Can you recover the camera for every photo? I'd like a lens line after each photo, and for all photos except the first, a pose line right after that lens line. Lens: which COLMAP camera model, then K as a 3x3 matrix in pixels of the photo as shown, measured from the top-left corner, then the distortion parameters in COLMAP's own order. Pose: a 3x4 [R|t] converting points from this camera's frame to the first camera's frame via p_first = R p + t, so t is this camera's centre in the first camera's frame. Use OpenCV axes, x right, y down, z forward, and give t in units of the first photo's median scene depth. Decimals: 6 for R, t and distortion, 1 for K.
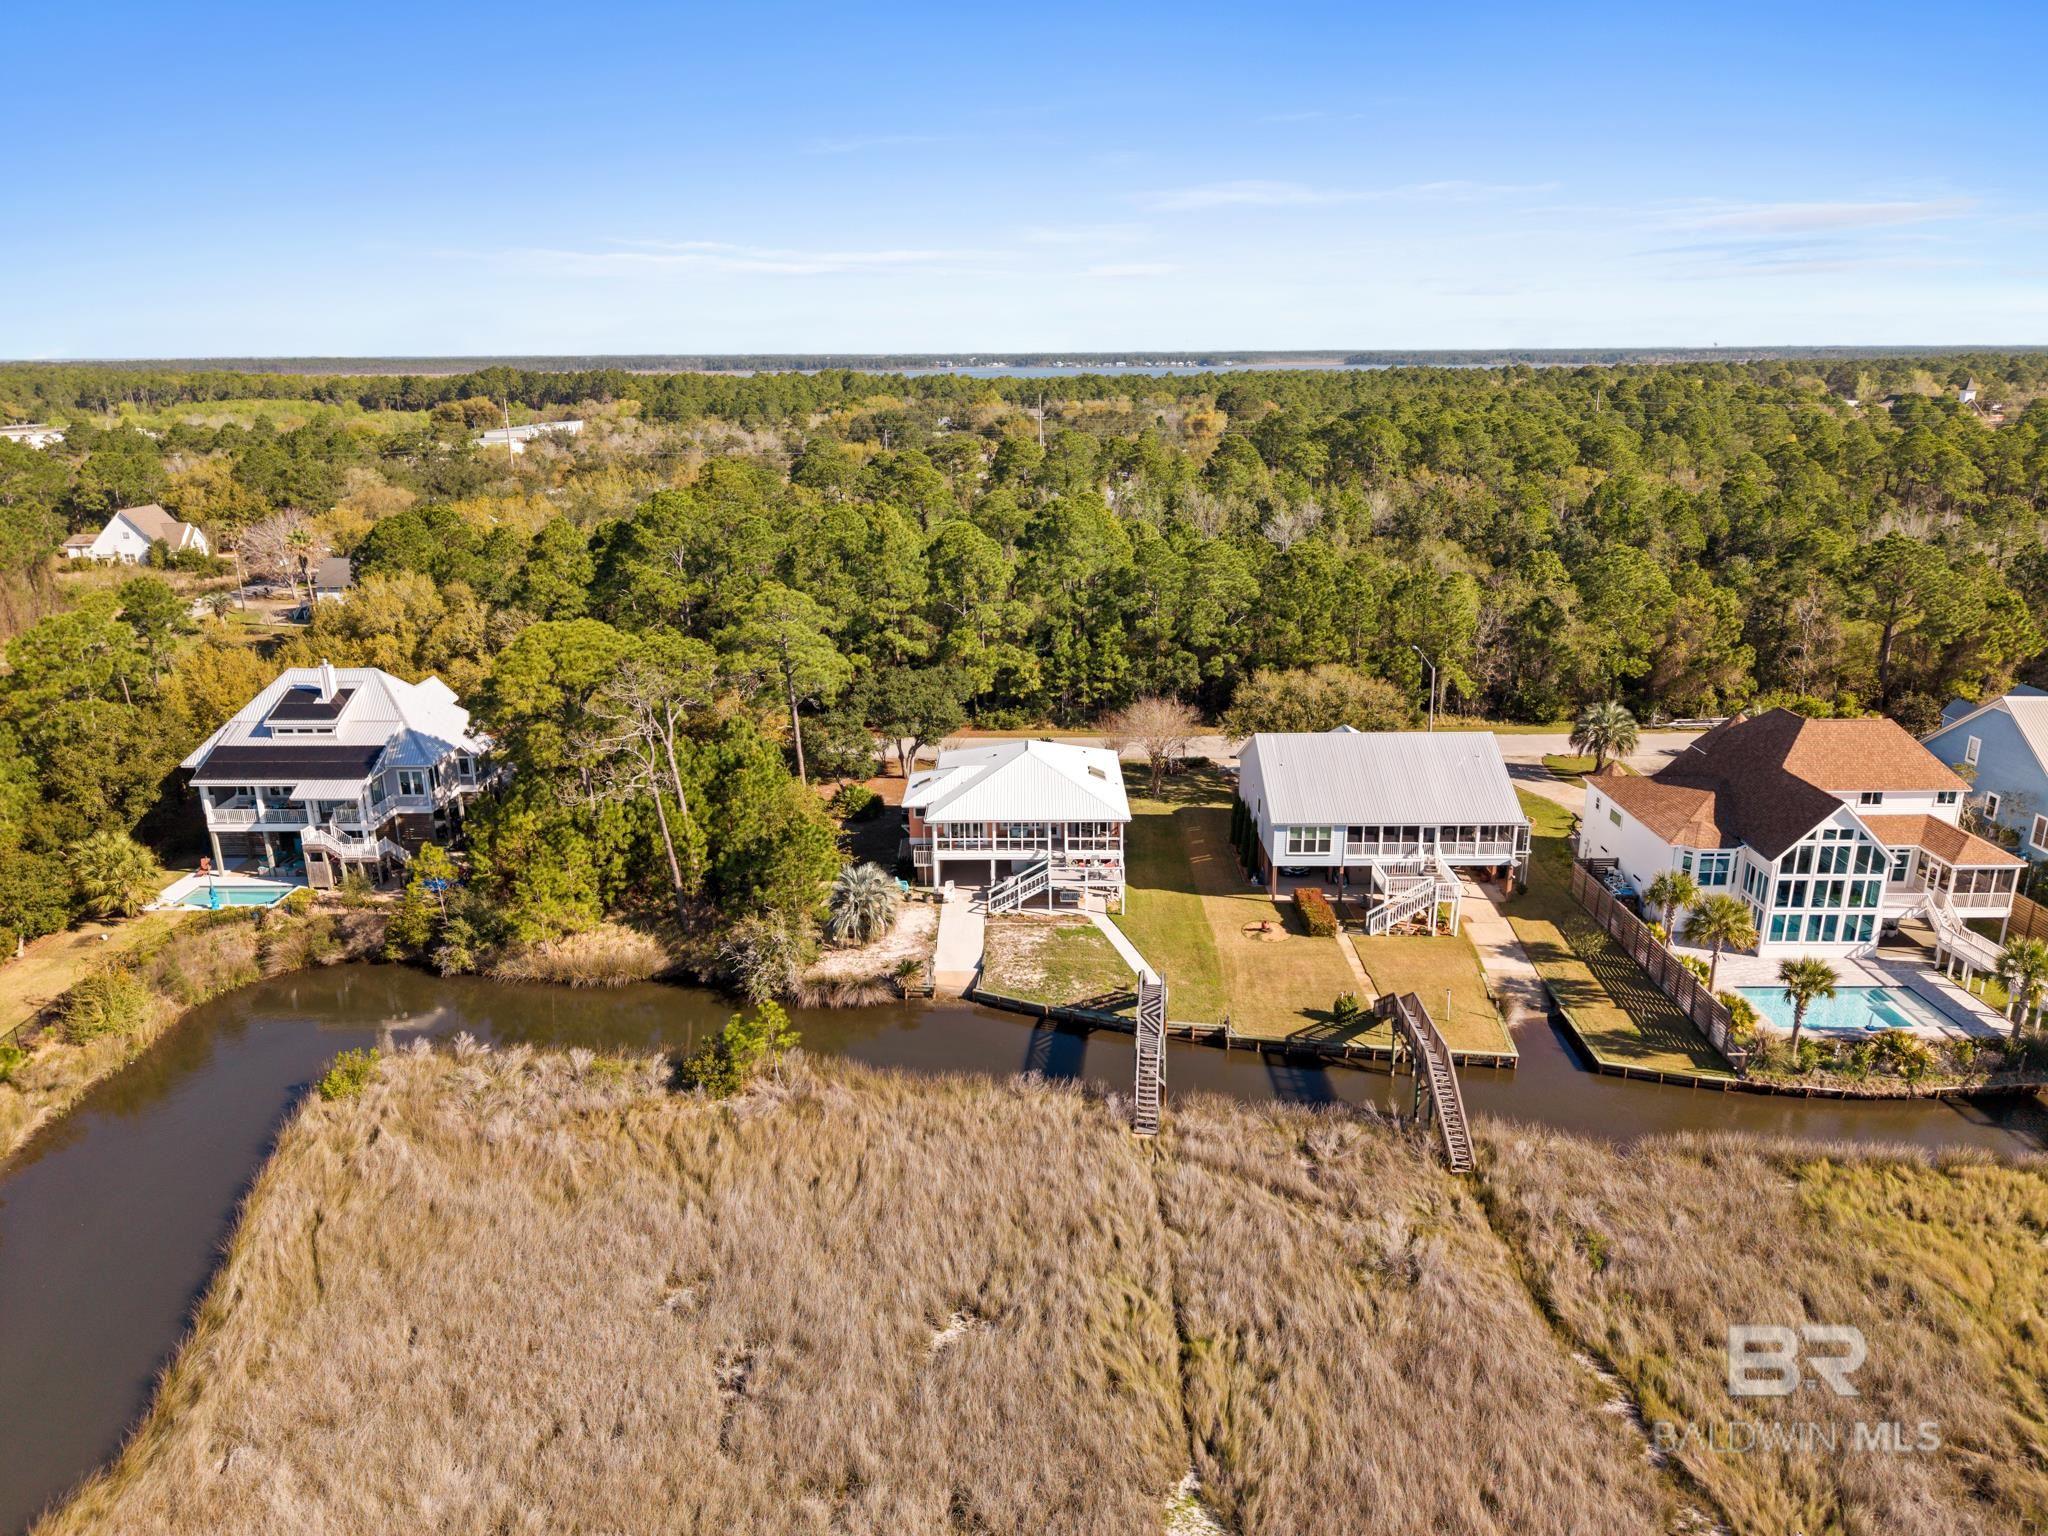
lens RADIAL K [[1367.6, 0, 1024.0], [0, 1367.6, 768.0], [0, 0, 1]] dist [0.021690, -0.022581]
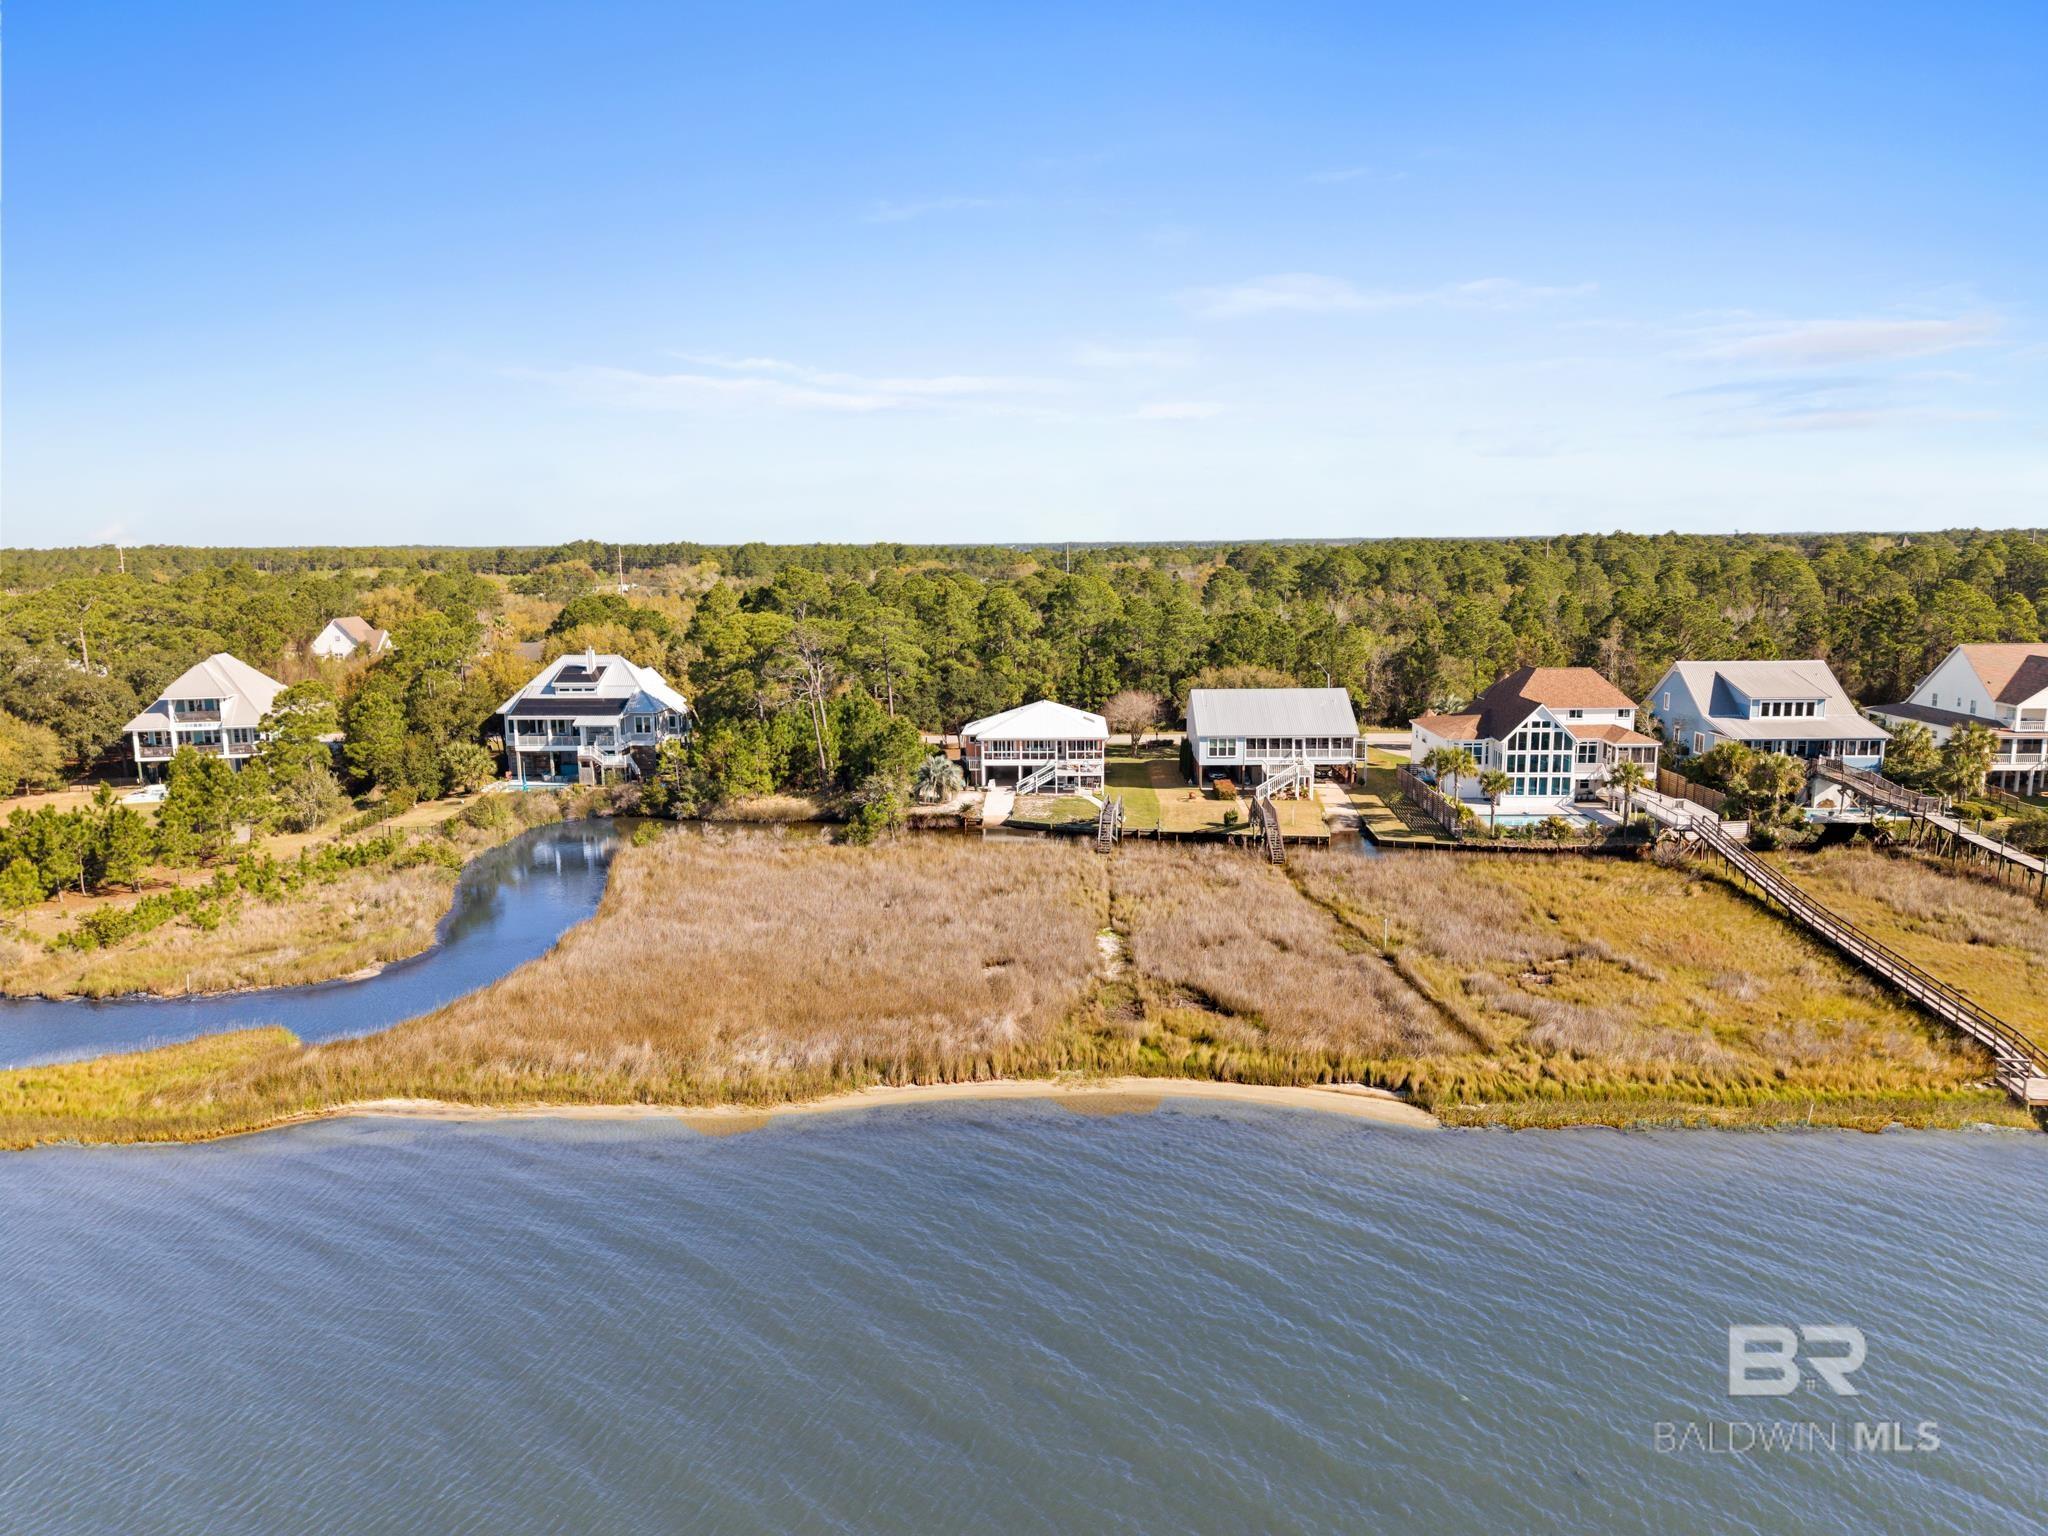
lens RADIAL K [[1360.4, 0, 1024.0], [0, 1360.4, 768.0], [0, 0, 1]] dist [0.056911, -0.073745]
pose [[0.999616, 0.001719, -0.027650, 0.024649], [-0.005325, 0.991383, -0.130884, 0.274309], [0.027187, 0.130981, 0.991012, -0.532967]]
